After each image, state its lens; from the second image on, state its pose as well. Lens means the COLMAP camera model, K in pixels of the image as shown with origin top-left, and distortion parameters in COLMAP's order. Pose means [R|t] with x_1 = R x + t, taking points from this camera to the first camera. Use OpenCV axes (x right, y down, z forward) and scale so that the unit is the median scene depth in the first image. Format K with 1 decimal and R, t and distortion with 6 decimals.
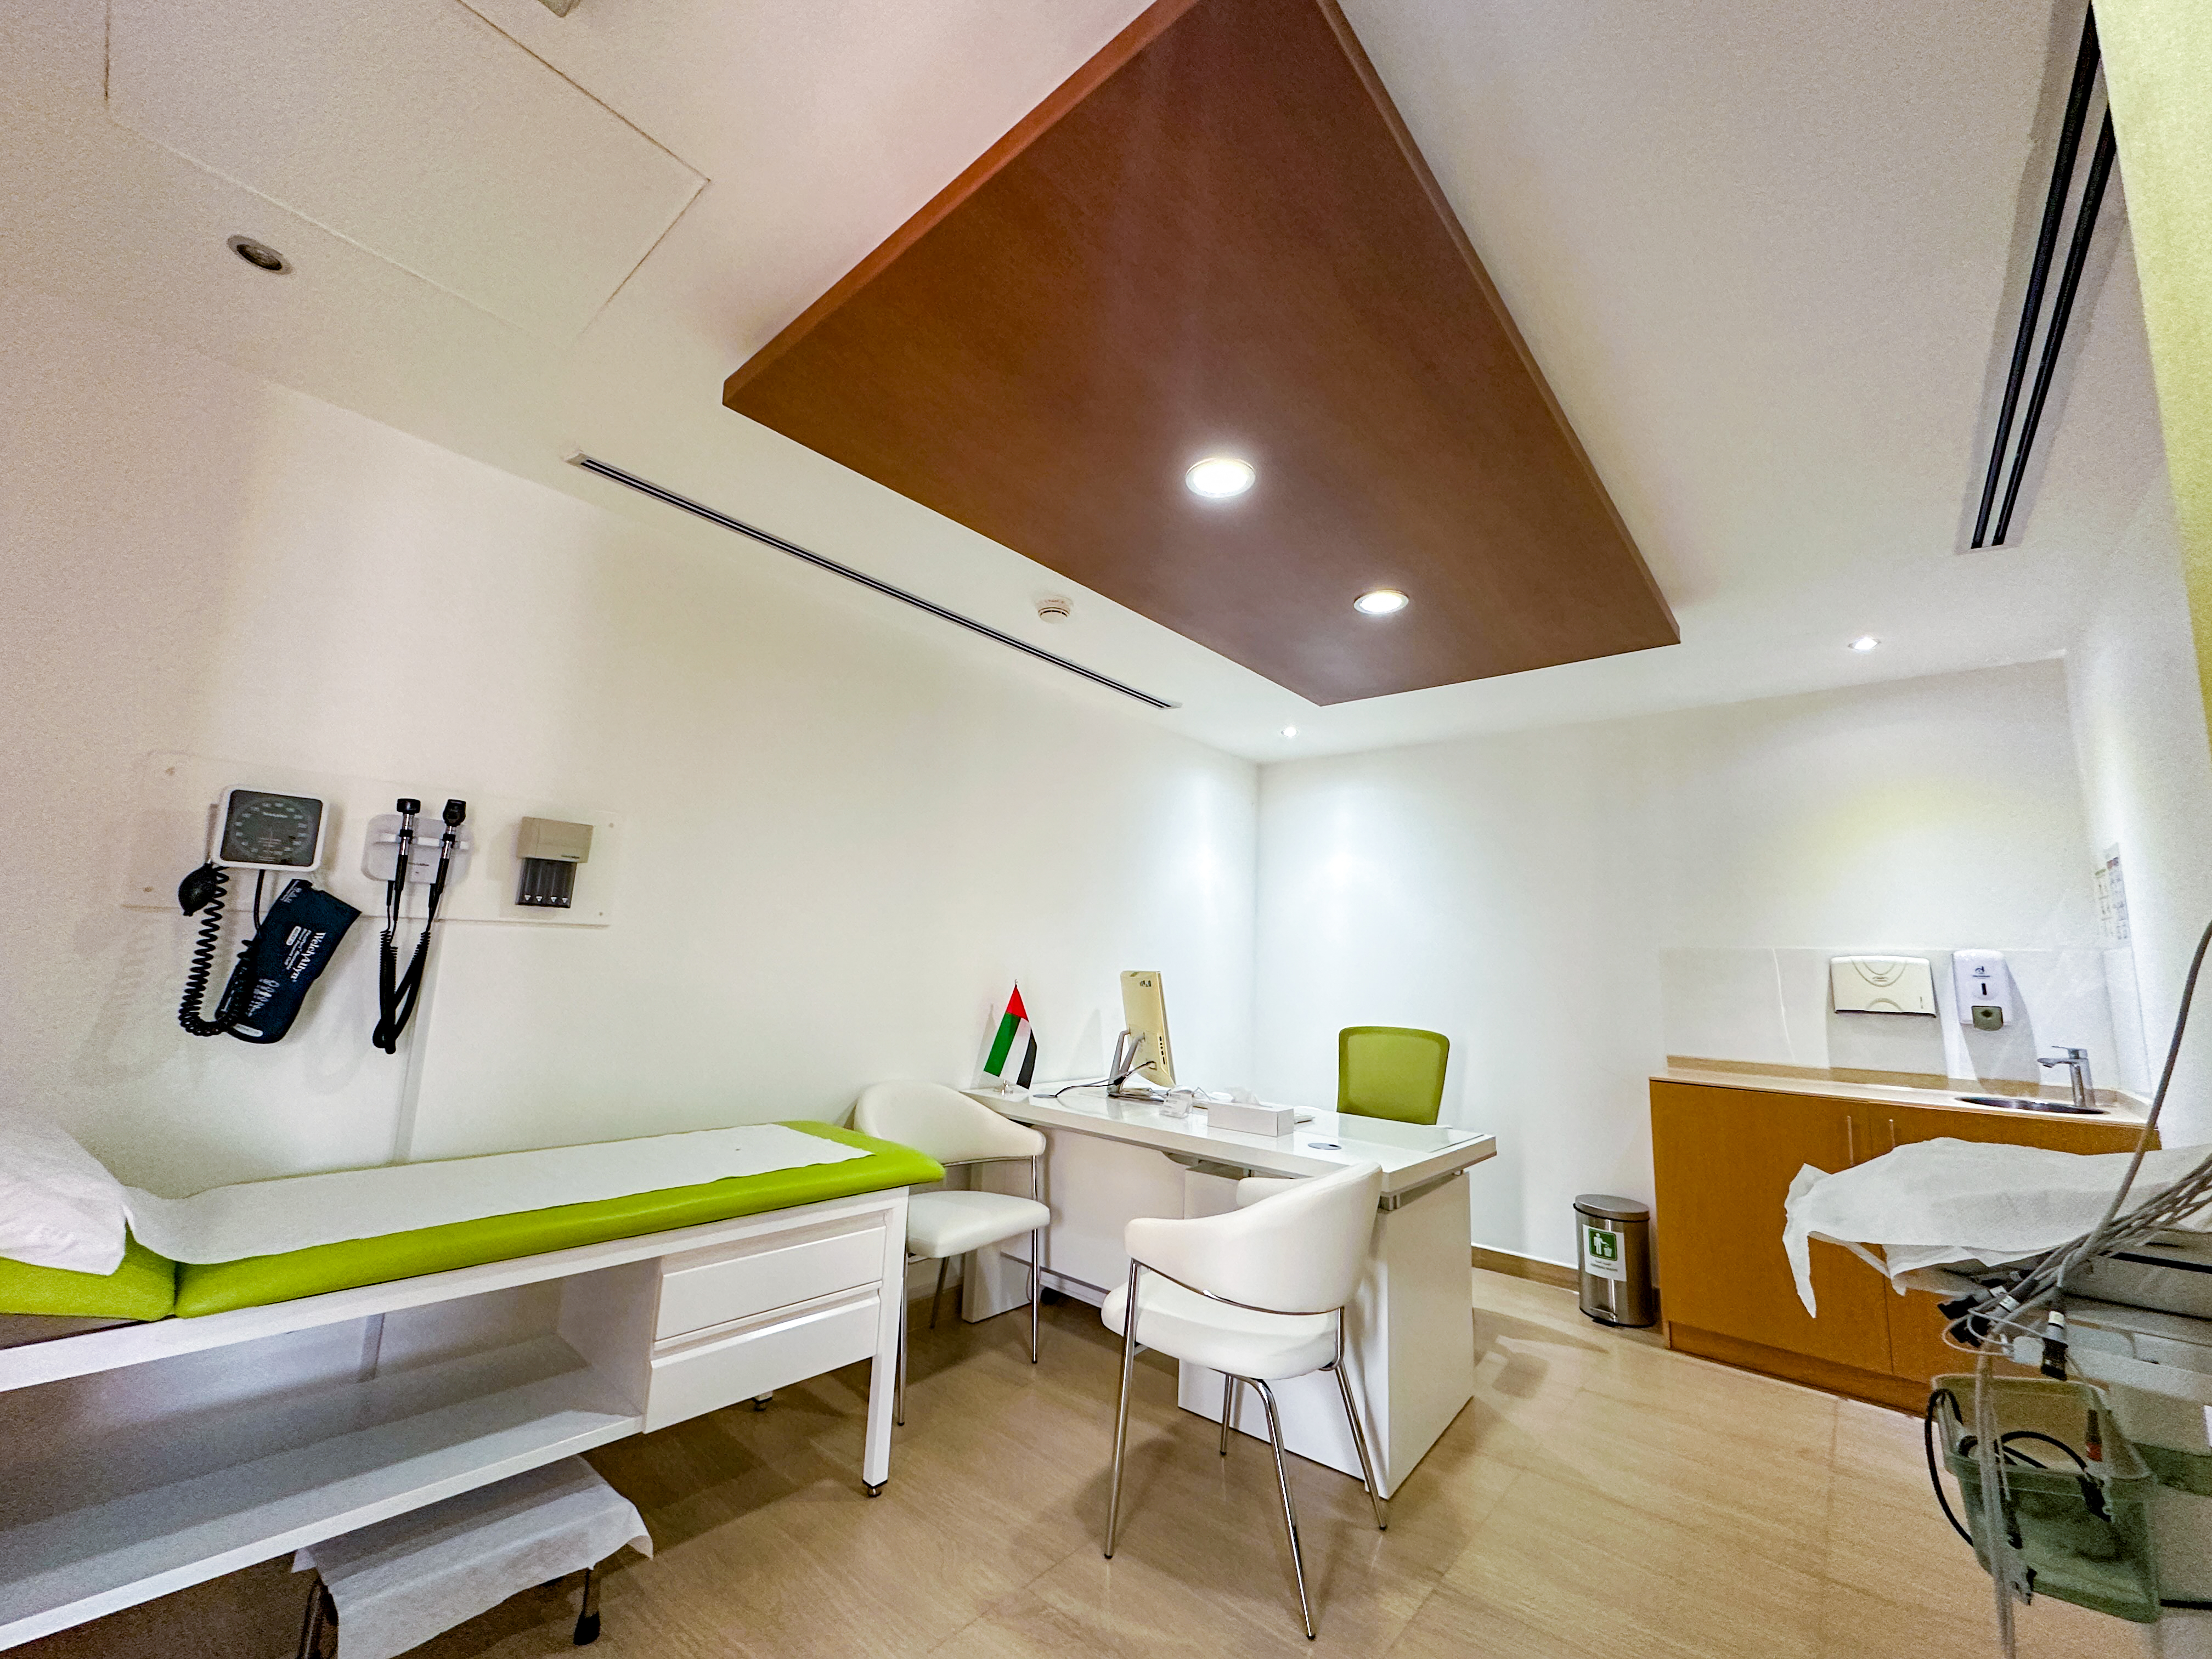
lens RADIAL K [[882.9, 0, 1106.0], [0, 882.9, 829.5], [0, 0, 1]] dist [-0.001542, 0.000314]
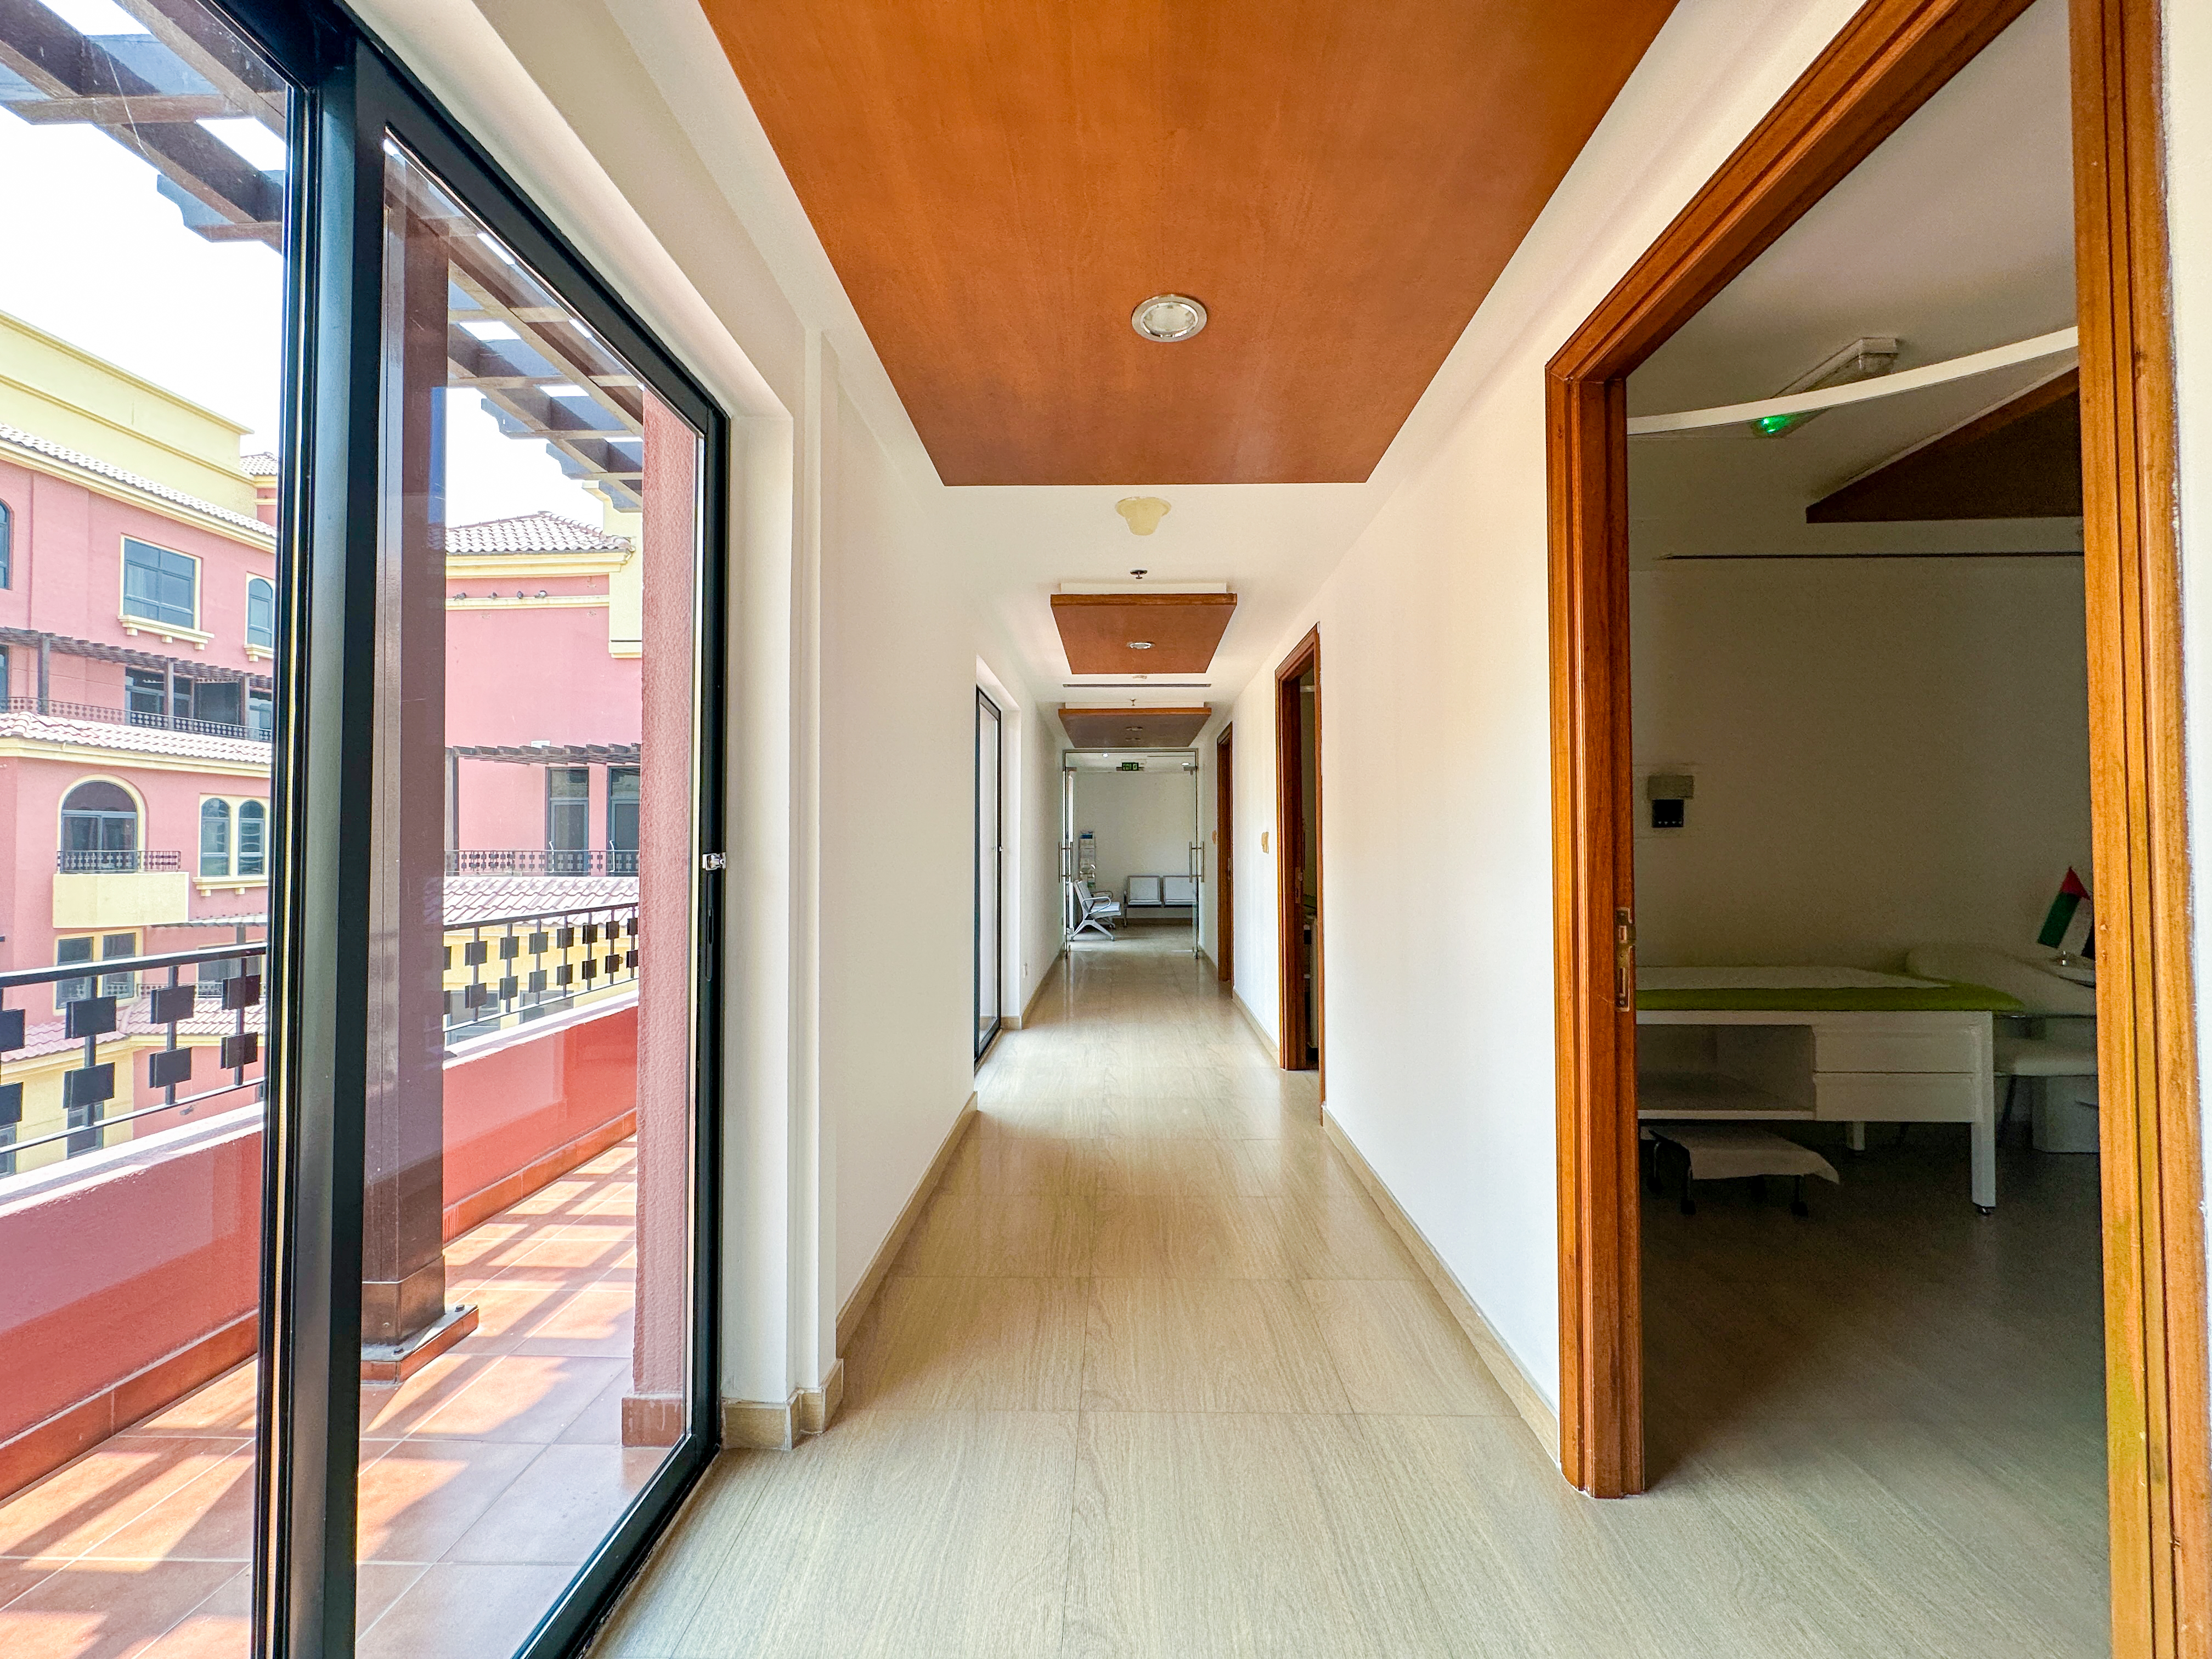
lens RADIAL K [[883.3, 0, 1106.0], [0, 883.3, 829.5], [0, 0, 1]] dist [-0.001161, -0.000160]
pose [[0.637583, -0.061371, -0.767933, -0.022643], [0.150765, 0.987487, 0.046257, -0.110321], [0.755485, -0.145270, 0.638857, -0.660386]]
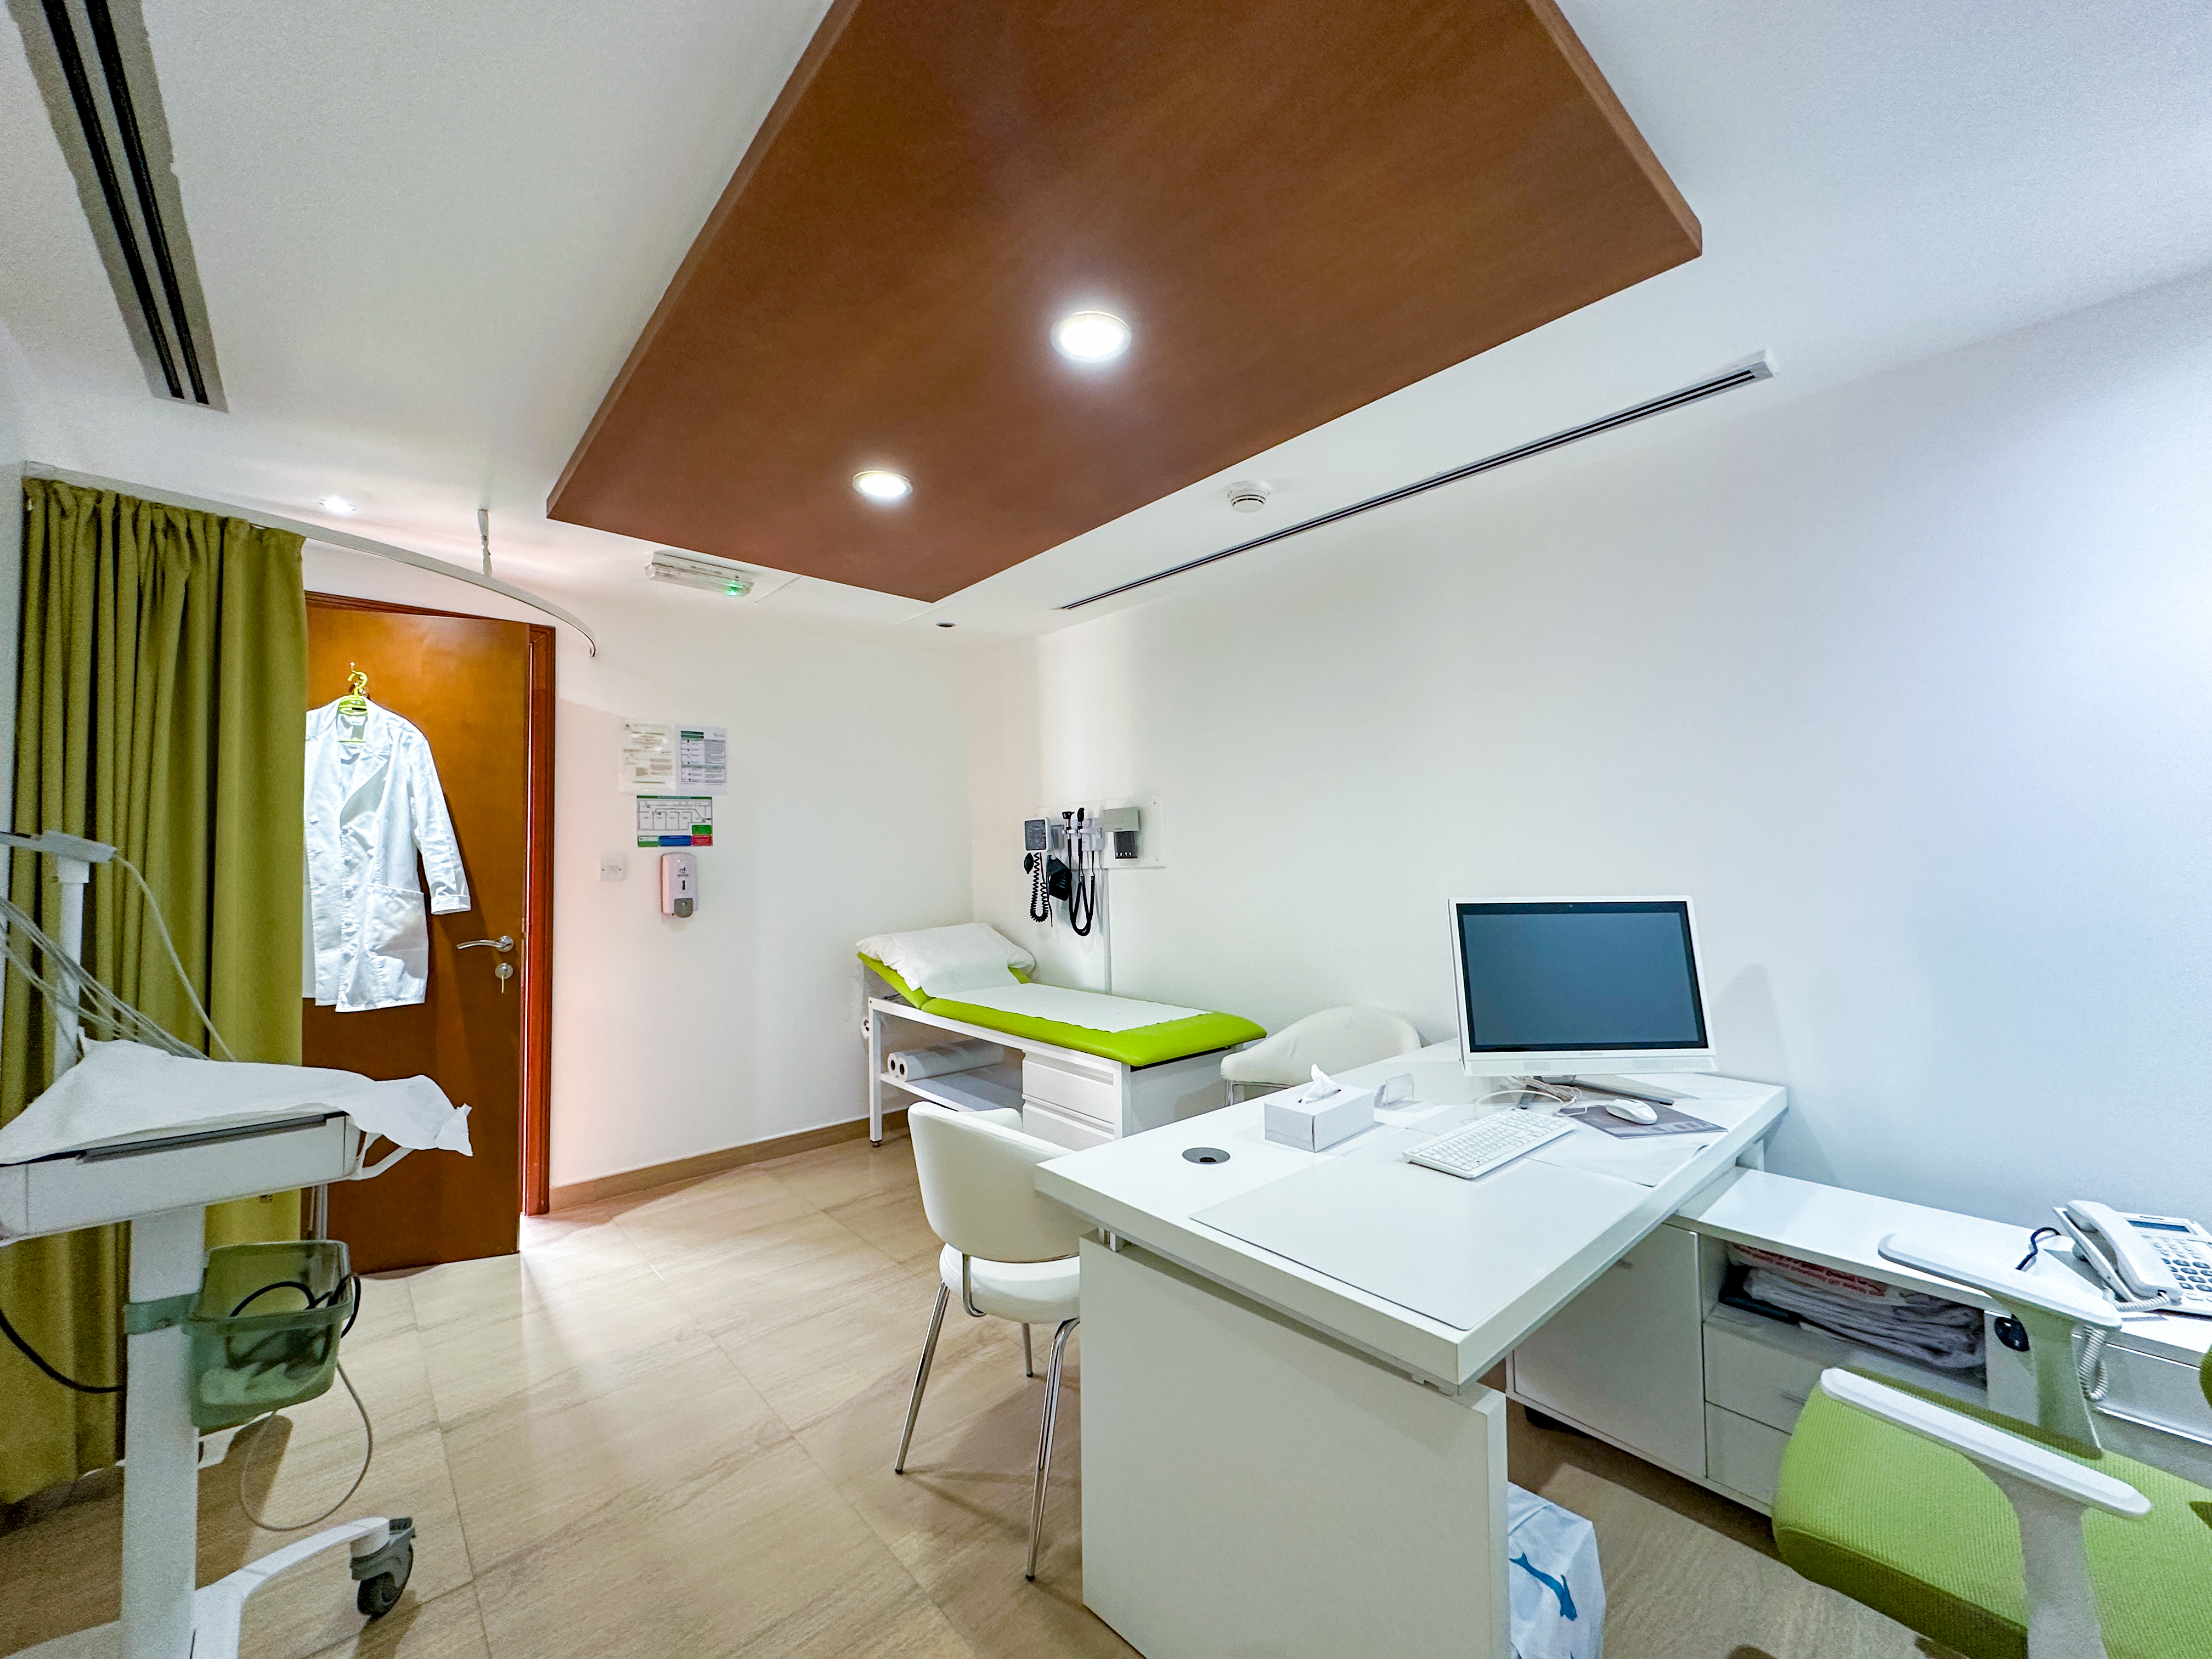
lens RADIAL K [[882.9, 0, 1106.0], [0, 882.9, 829.5], [0, 0, 1]] dist [-0.001542, 0.000314]
pose [[-0.134563, -0.069409, -0.988471, 0.798811], [0.158494, 0.983193, -0.090614, 0.135544], [0.978147, -0.168860, -0.121301, 0.885636]]
